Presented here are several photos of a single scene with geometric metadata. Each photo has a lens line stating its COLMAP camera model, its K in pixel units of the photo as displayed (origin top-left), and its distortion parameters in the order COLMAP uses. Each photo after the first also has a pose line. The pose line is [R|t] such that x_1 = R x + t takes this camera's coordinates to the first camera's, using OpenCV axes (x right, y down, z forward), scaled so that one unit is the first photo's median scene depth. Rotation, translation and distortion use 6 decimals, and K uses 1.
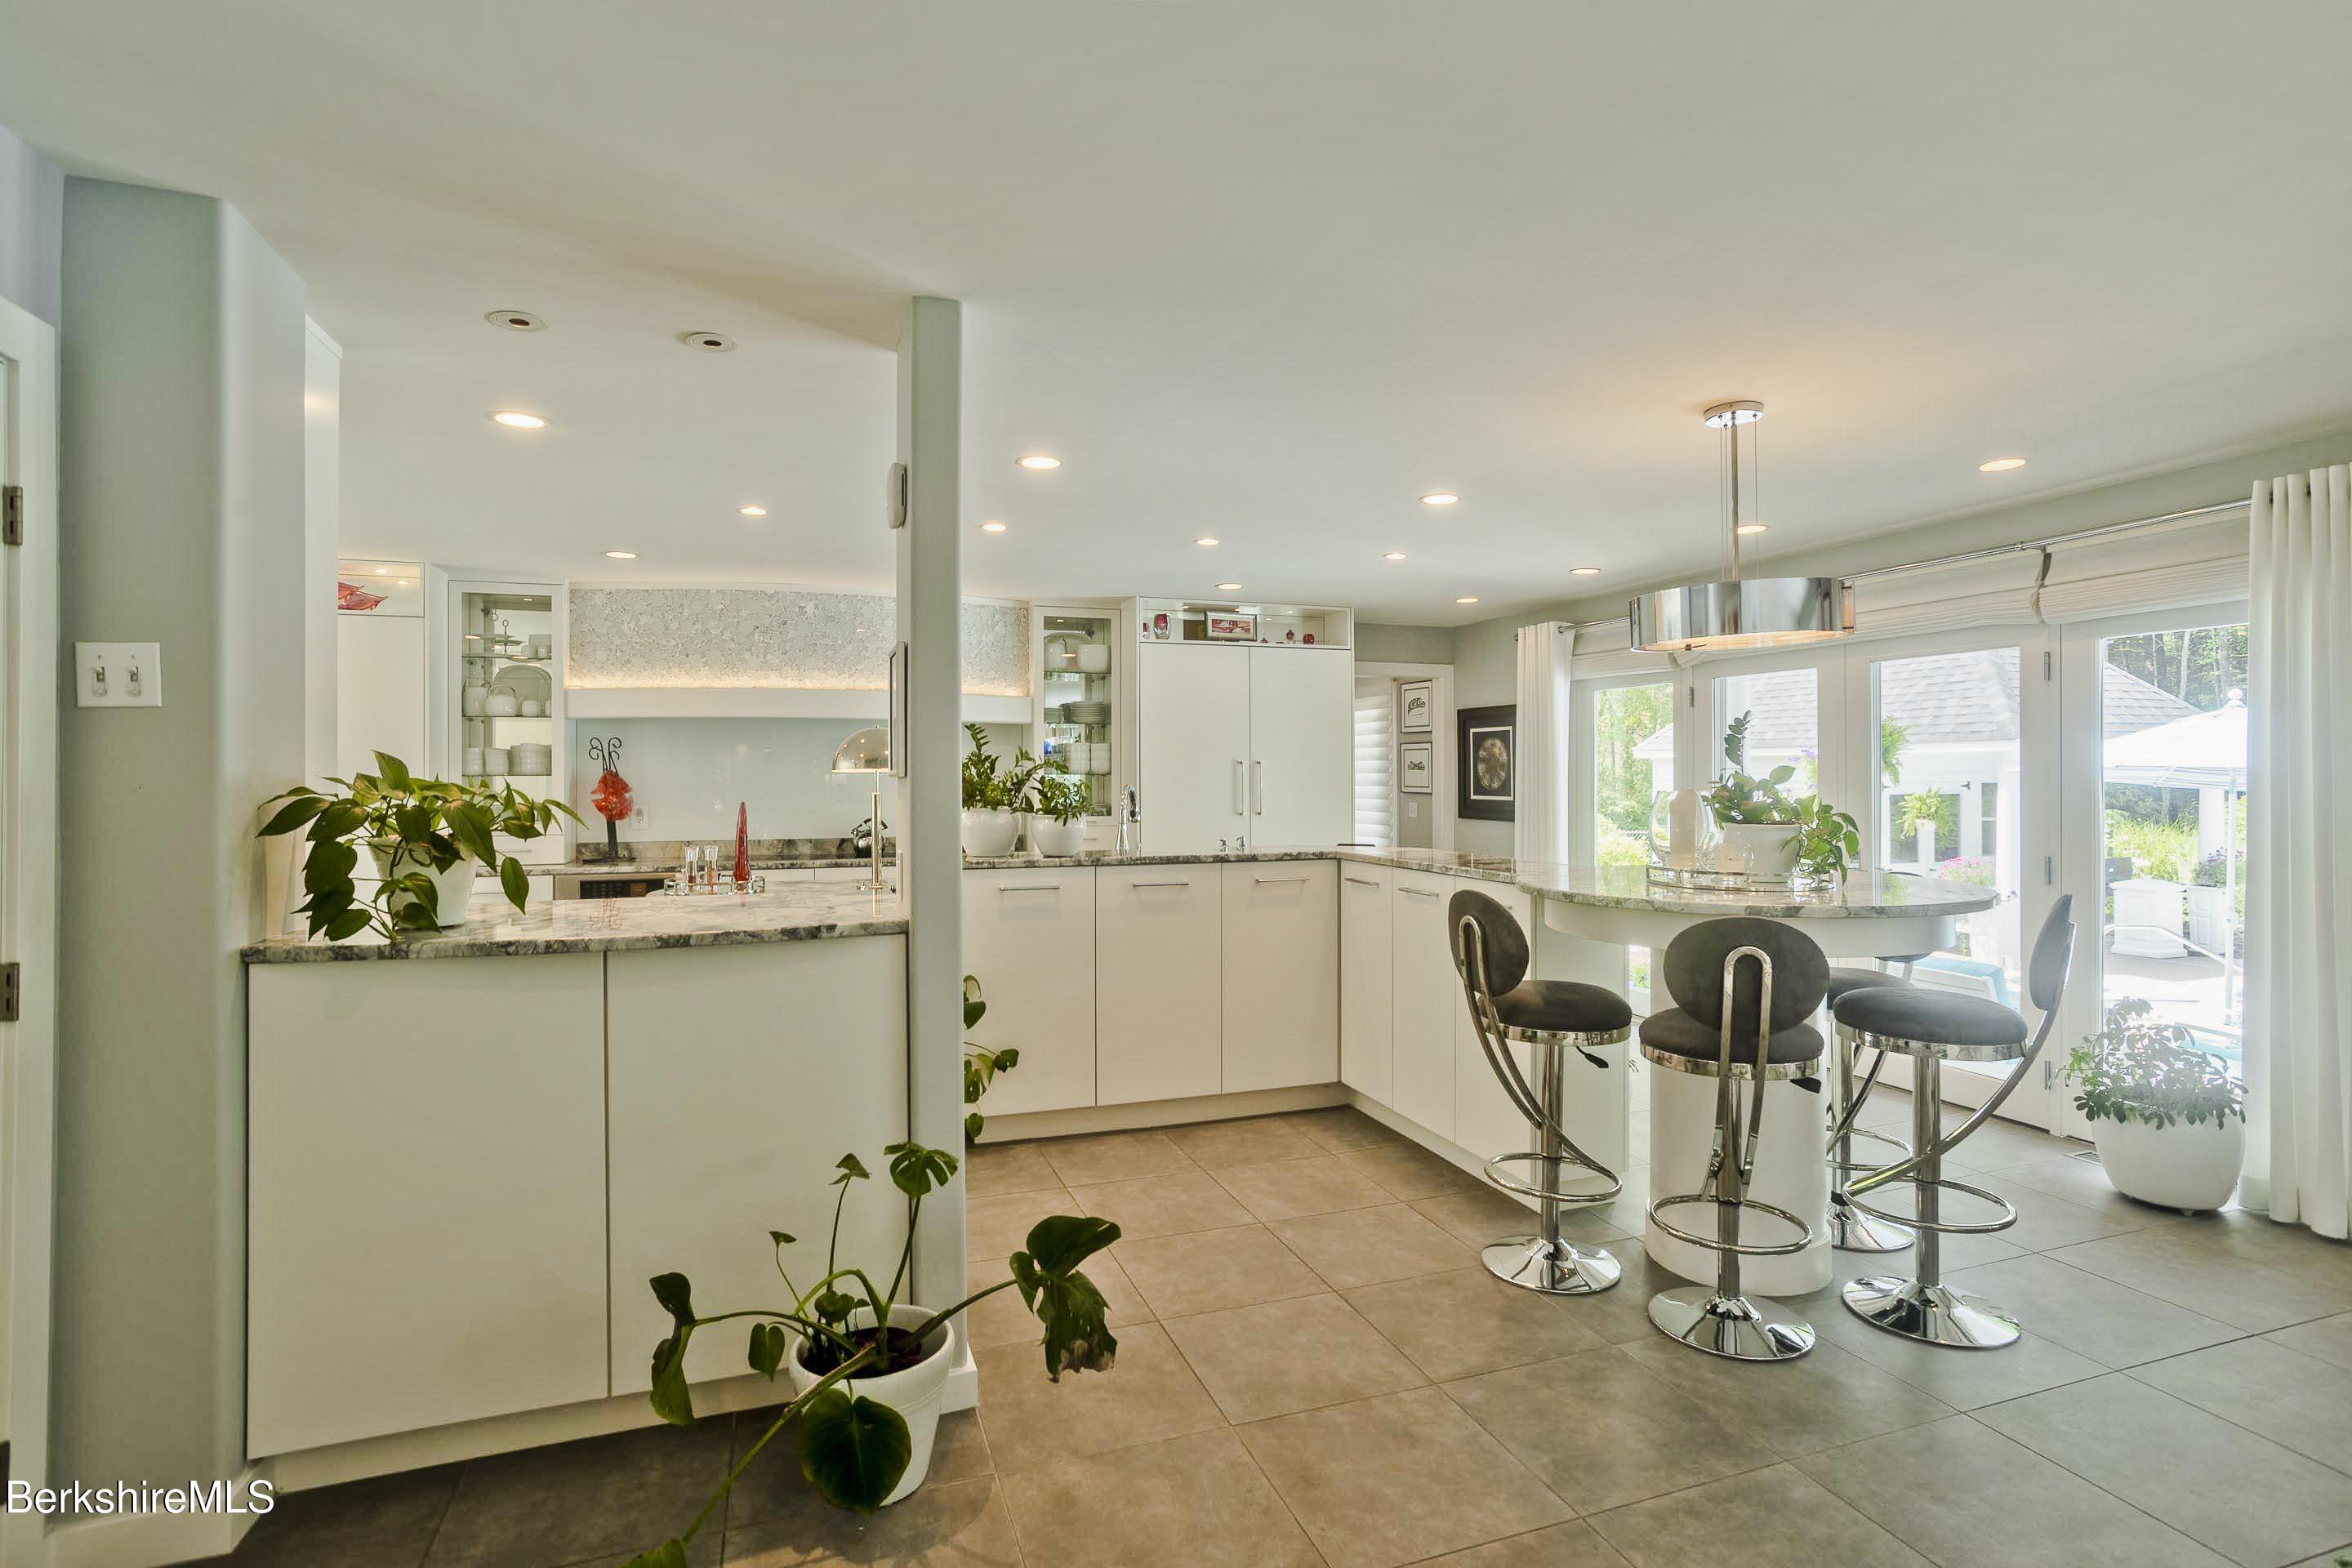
lens RADIAL K [[1118.7, 0, 1176.0], [0, 1118.7, 784.0], [0, 0, 1]] dist [-0.056586, 0.028024]
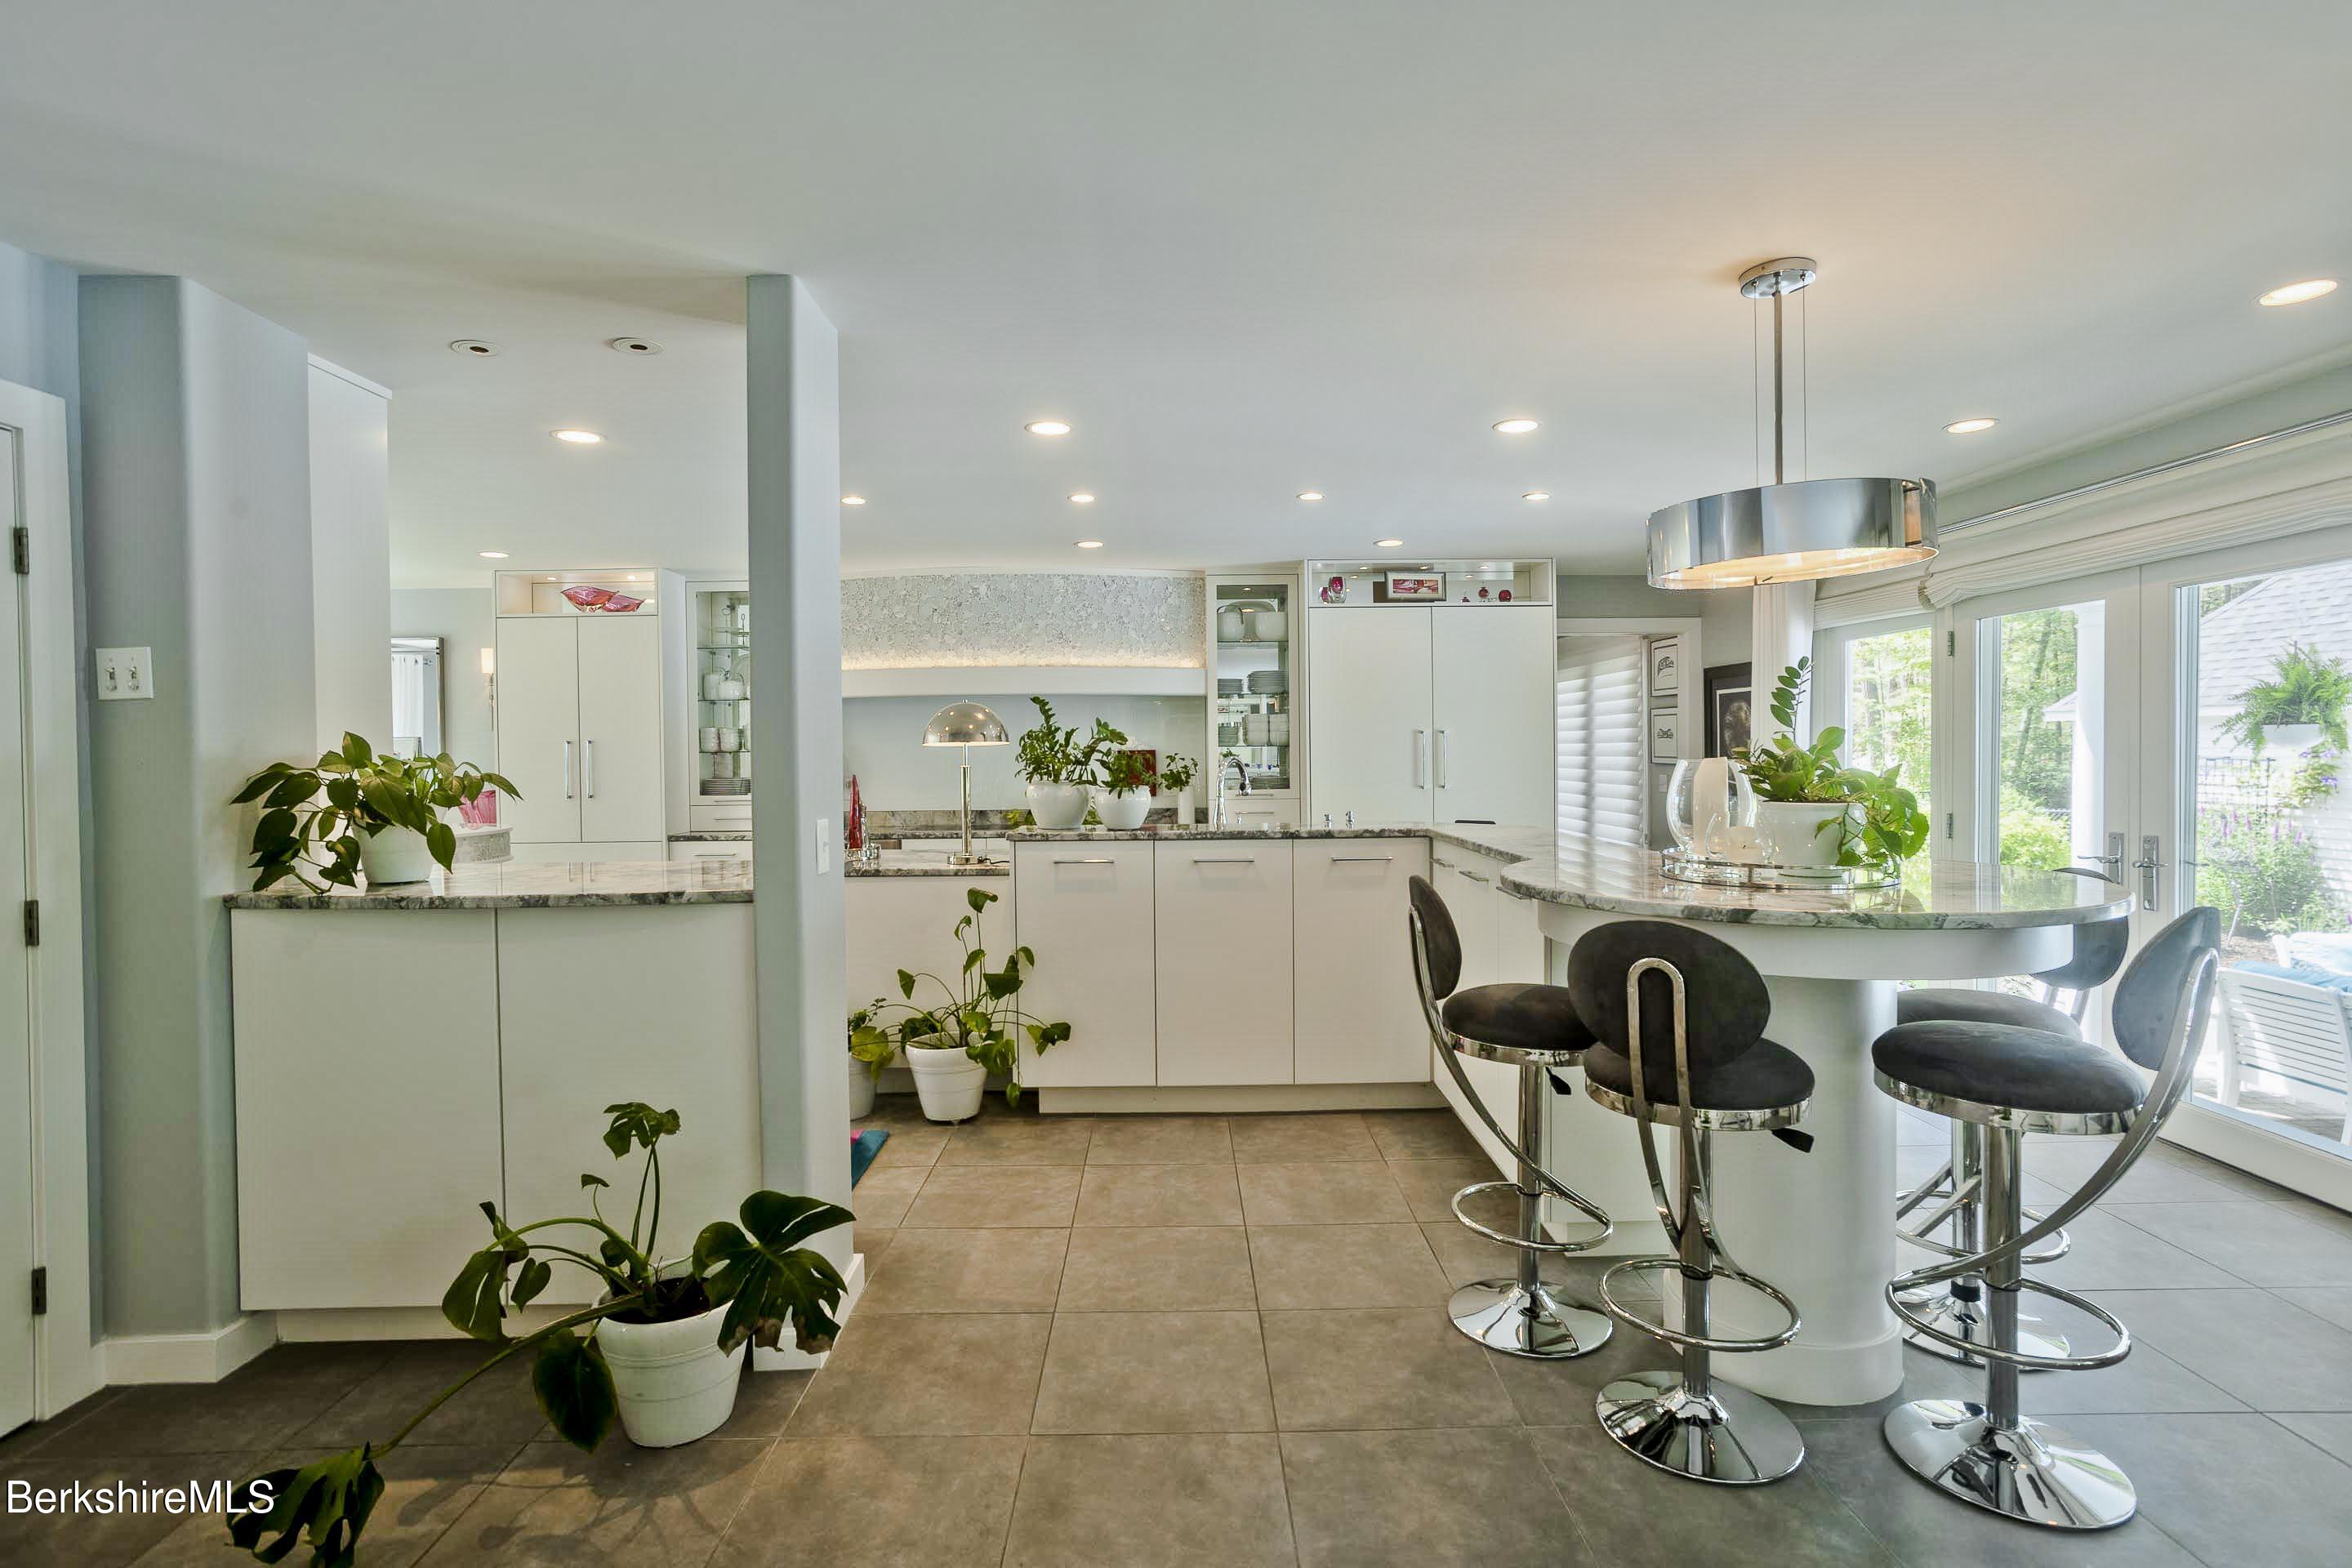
lens RADIAL K [[1118.7, 0, 1176.0], [0, 1118.7, 784.0], [0, 0, 1]] dist [-0.056586, 0.028024]
pose [[0.949430, 0.001349, -0.313975, 0.342152], [0.006248, 0.999712, 0.023186, 0.002832], [0.313916, -0.023975, 0.949148, 0.115681]]
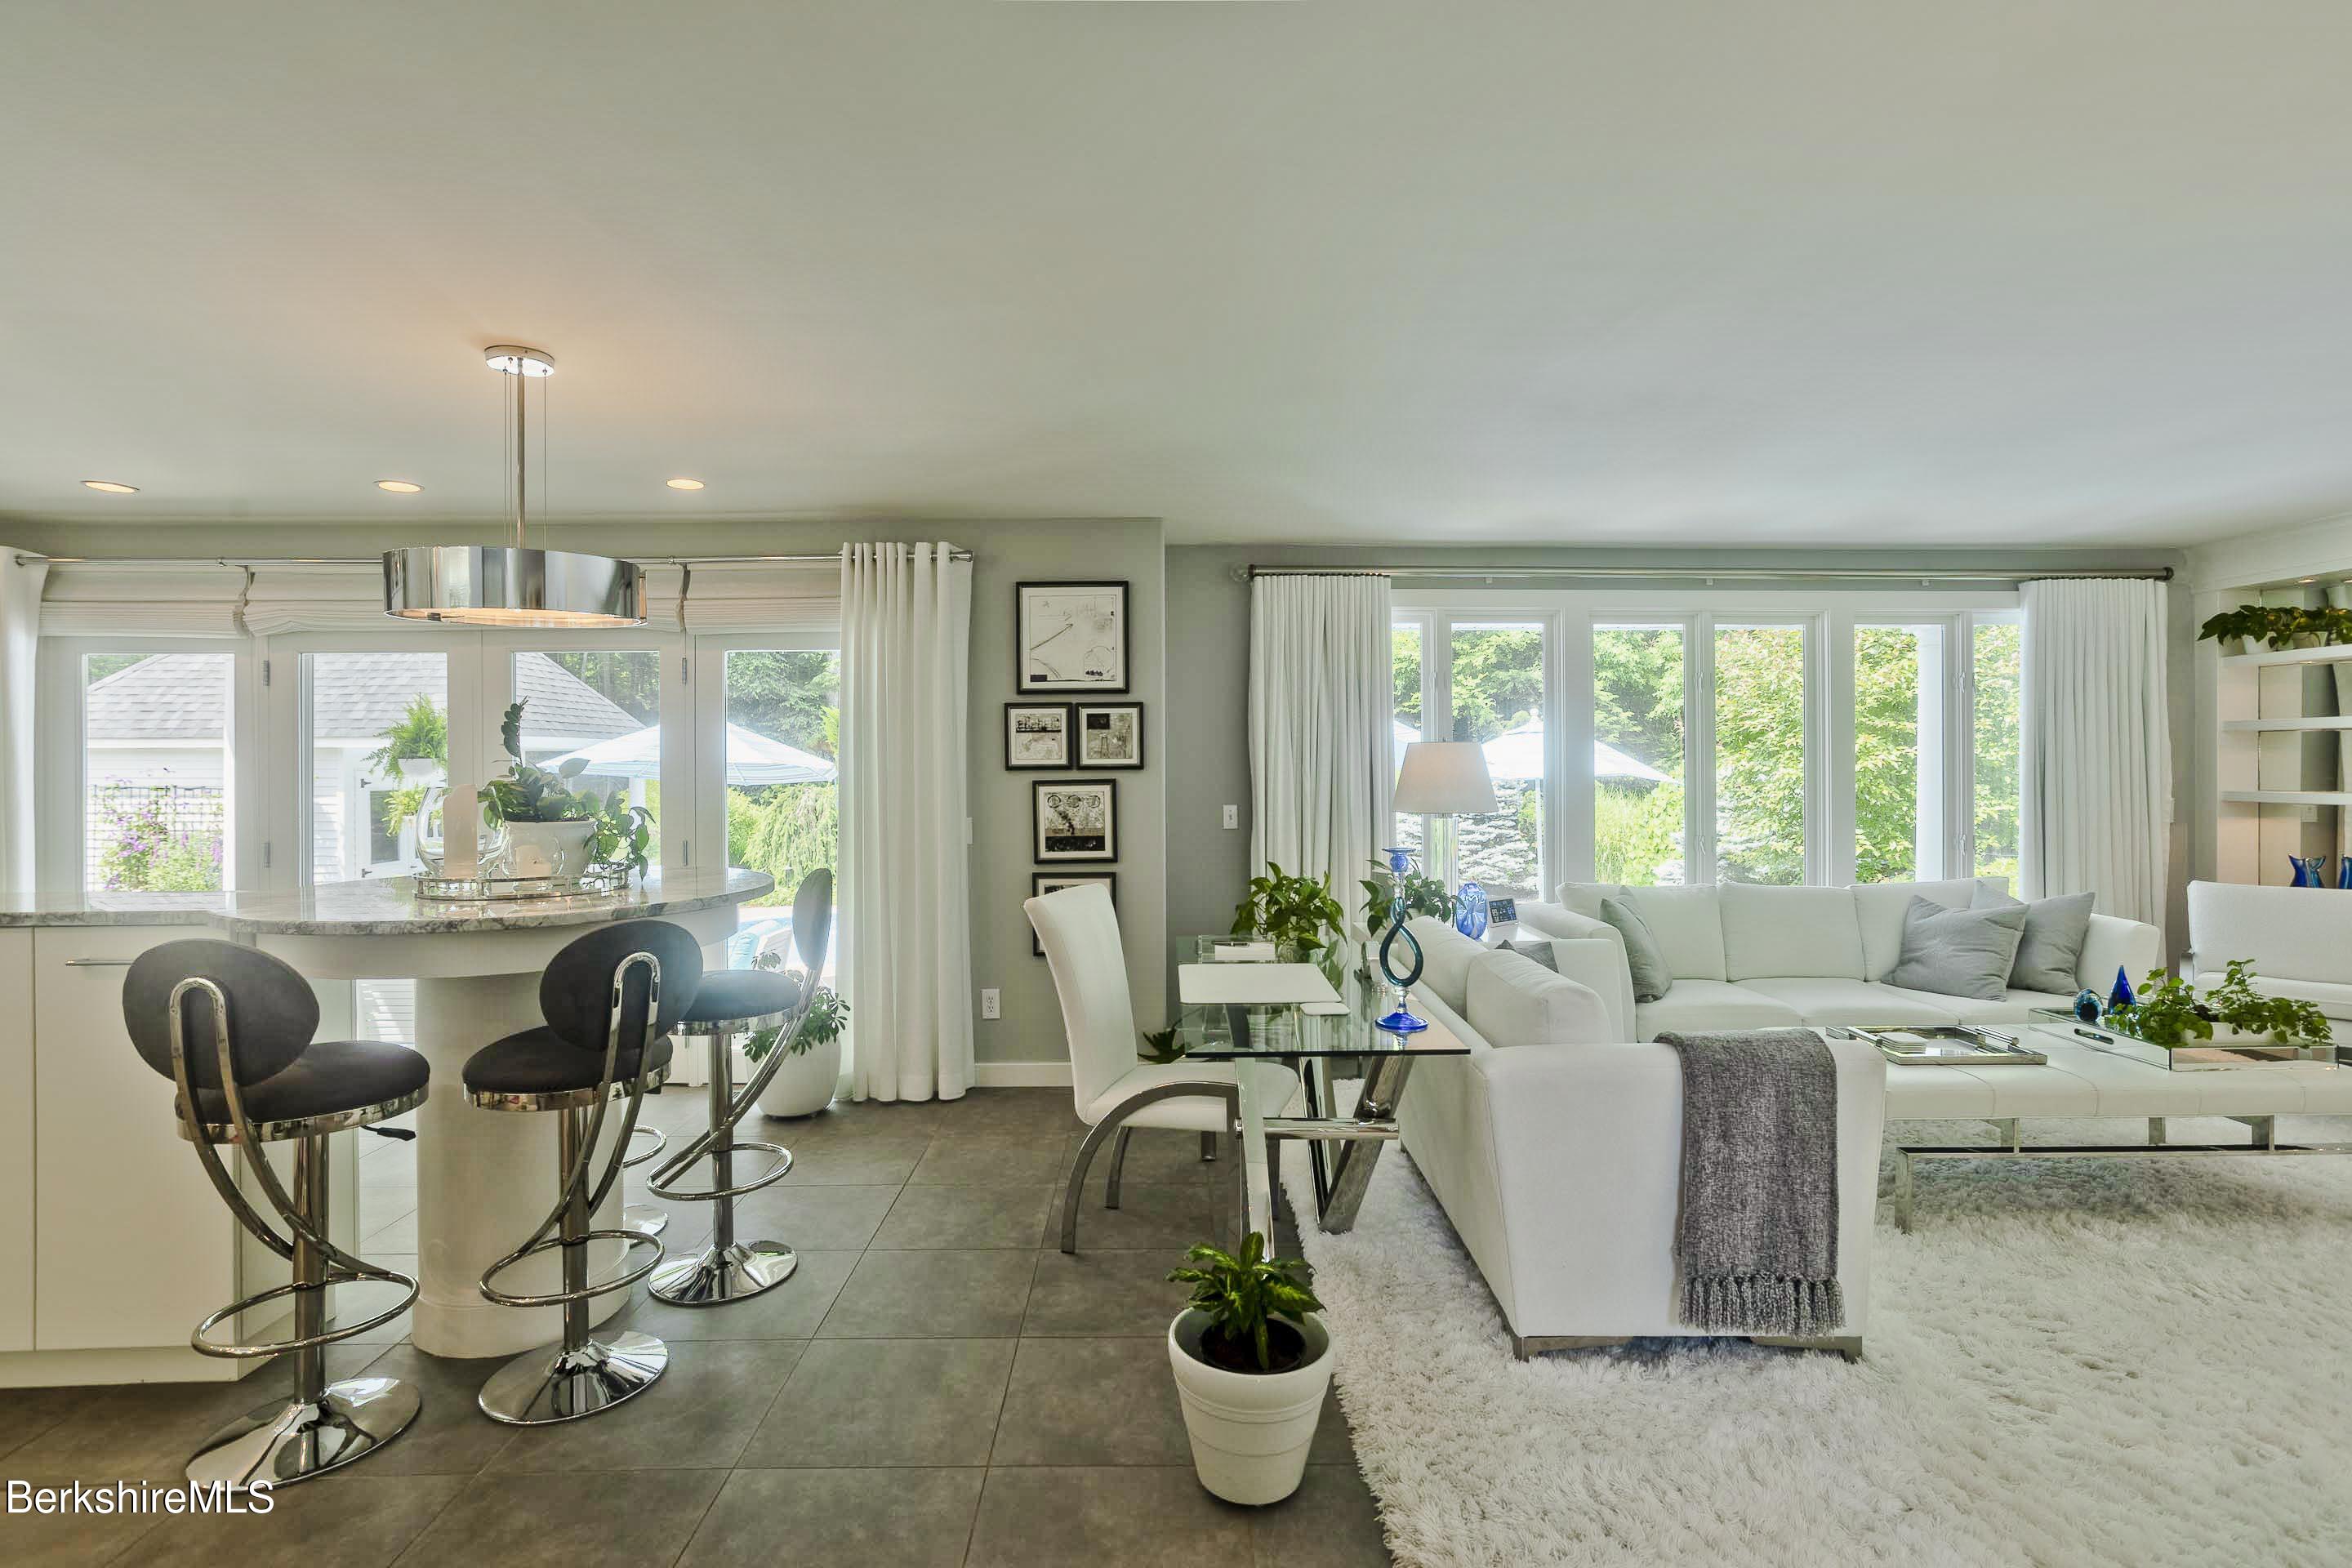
lens RADIAL K [[1118.7, 0, 1176.0], [0, 1118.7, 784.0], [0, 0, 1]] dist [-0.056586, 0.028024]
pose [[0.305641, -0.014210, 0.952041, -0.172007], [0.010496, 0.999878, 0.011554, 0.000080], [-0.952089, 0.006461, 0.305753, 0.225550]]
